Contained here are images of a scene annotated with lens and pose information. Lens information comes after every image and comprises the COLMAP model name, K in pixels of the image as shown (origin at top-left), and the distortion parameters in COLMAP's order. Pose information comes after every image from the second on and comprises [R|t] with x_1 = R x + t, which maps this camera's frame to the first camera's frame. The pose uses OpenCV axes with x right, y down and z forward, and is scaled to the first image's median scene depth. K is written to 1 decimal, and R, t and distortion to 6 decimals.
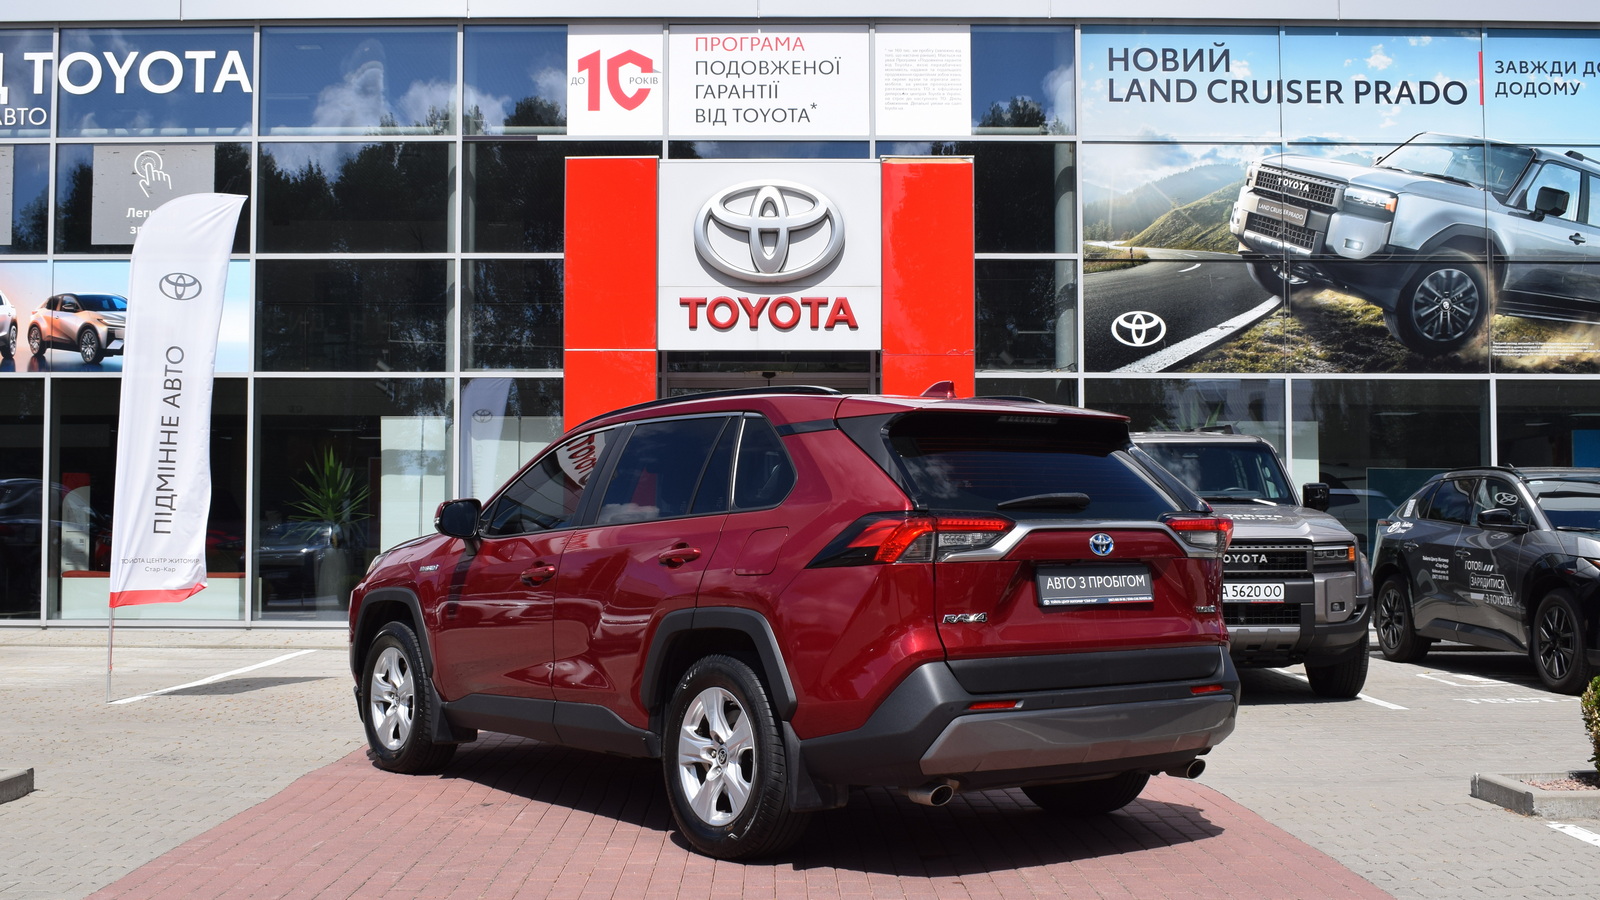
lens RADIAL K [[1684.3, 0, 790.0], [0, 1684.3, 445.9], [0, 0, 1]] dist [-0.061097, 0.000000]
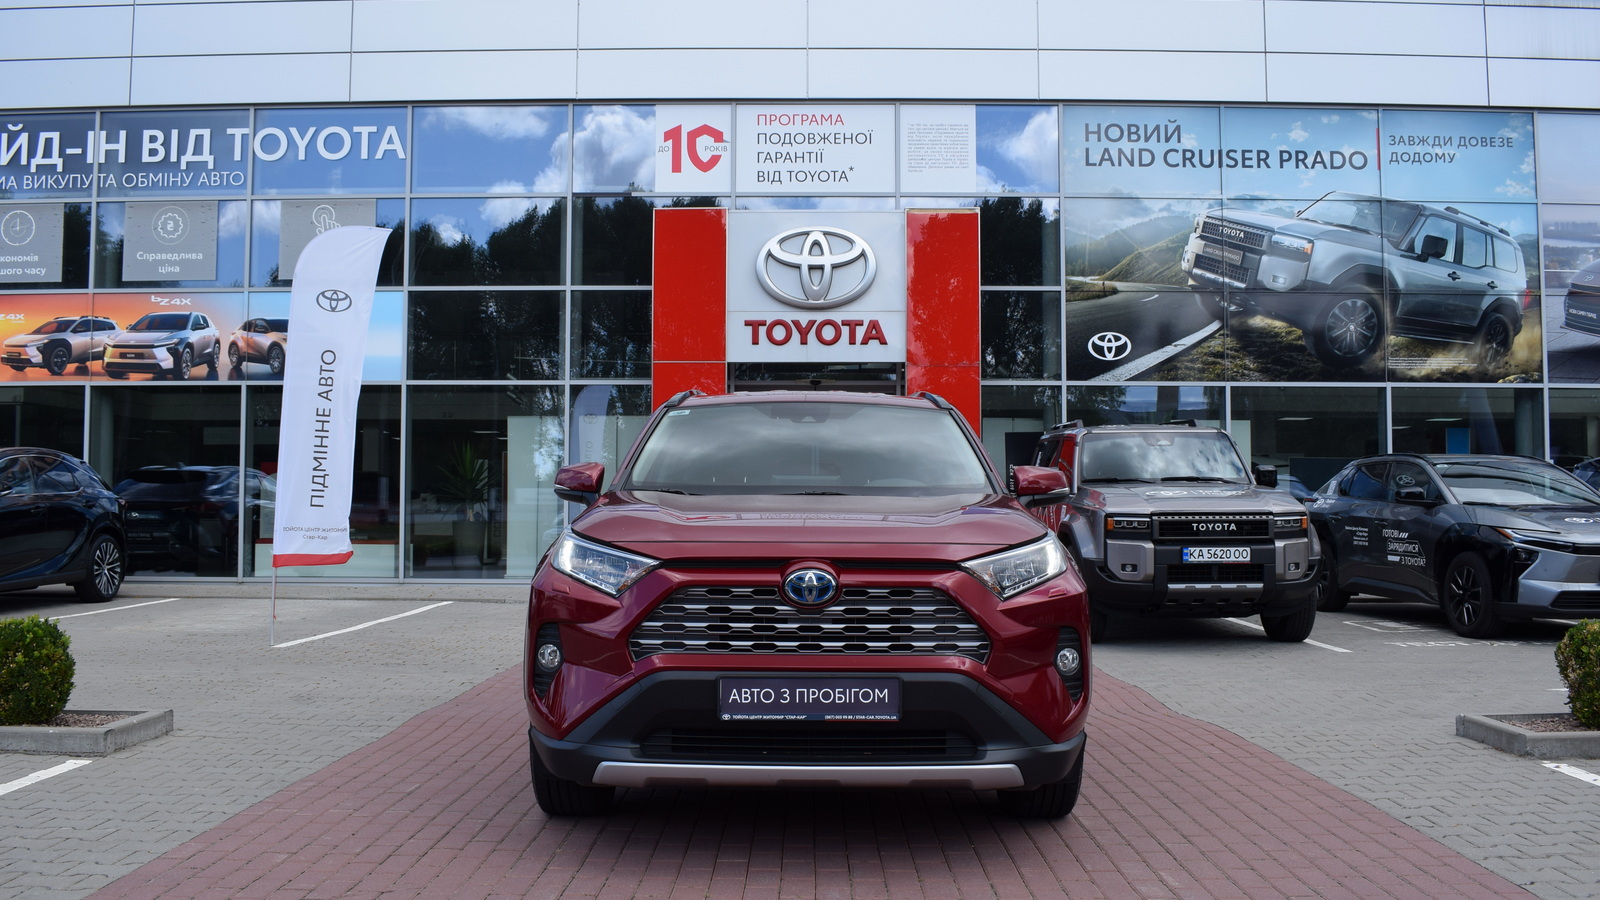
lens RADIAL K [[1124.5, 0, 809.7], [0, 1124.5, 461.0], [0, 0, 1]] dist [-0.074760, 0.005476]
pose [[0.999999, 0.000368, -0.001614, -0.015585], [-0.000367, 1.000000, 0.000400, 0.016141], [0.001614, -0.000399, 0.999999, 0.164438]]
